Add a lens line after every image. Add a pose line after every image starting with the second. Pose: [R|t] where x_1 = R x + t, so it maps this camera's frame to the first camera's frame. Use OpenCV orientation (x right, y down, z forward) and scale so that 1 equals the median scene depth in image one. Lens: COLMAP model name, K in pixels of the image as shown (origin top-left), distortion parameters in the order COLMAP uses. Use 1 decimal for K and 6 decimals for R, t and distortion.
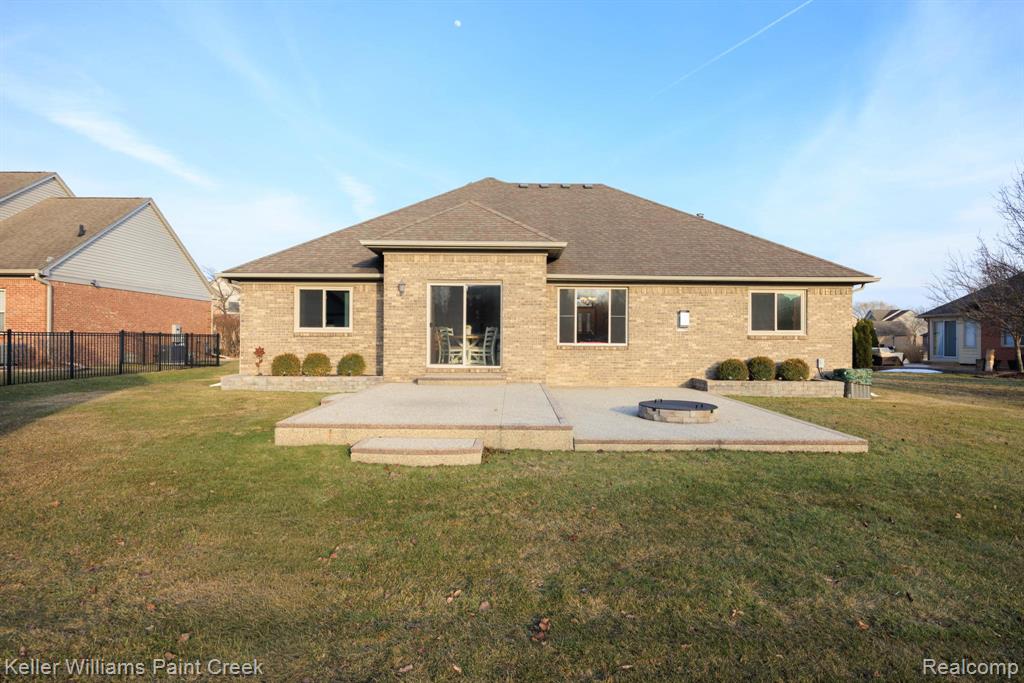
lens RADIAL K [[560.1, 0, 515.2], [0, 560.1, 343.4], [0, 0, 1]] dist [0.018200, -0.000397]
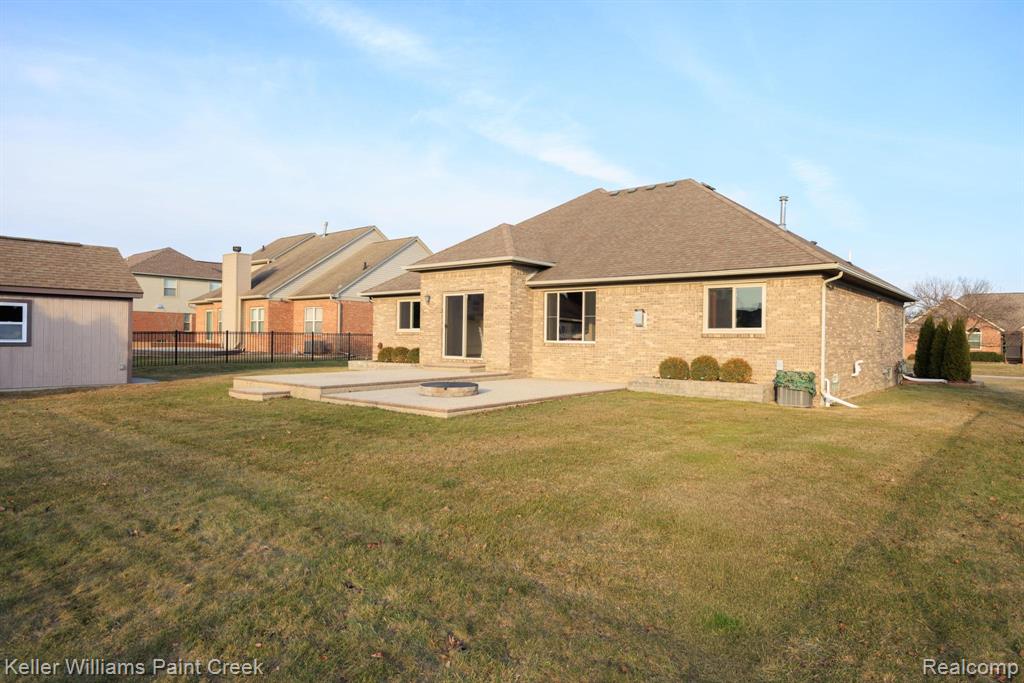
lens RADIAL K [[623.7, 0, 512.0], [0, 623.7, 341.9], [0, 0, 1]] dist [-0.020699, 0.000086]
pose [[0.764056, 0.006255, -0.645120, 0.850857], [-0.011441, 0.999927, -0.003854, 0.007928], [0.645049, 0.010326, 0.764071, -0.016629]]
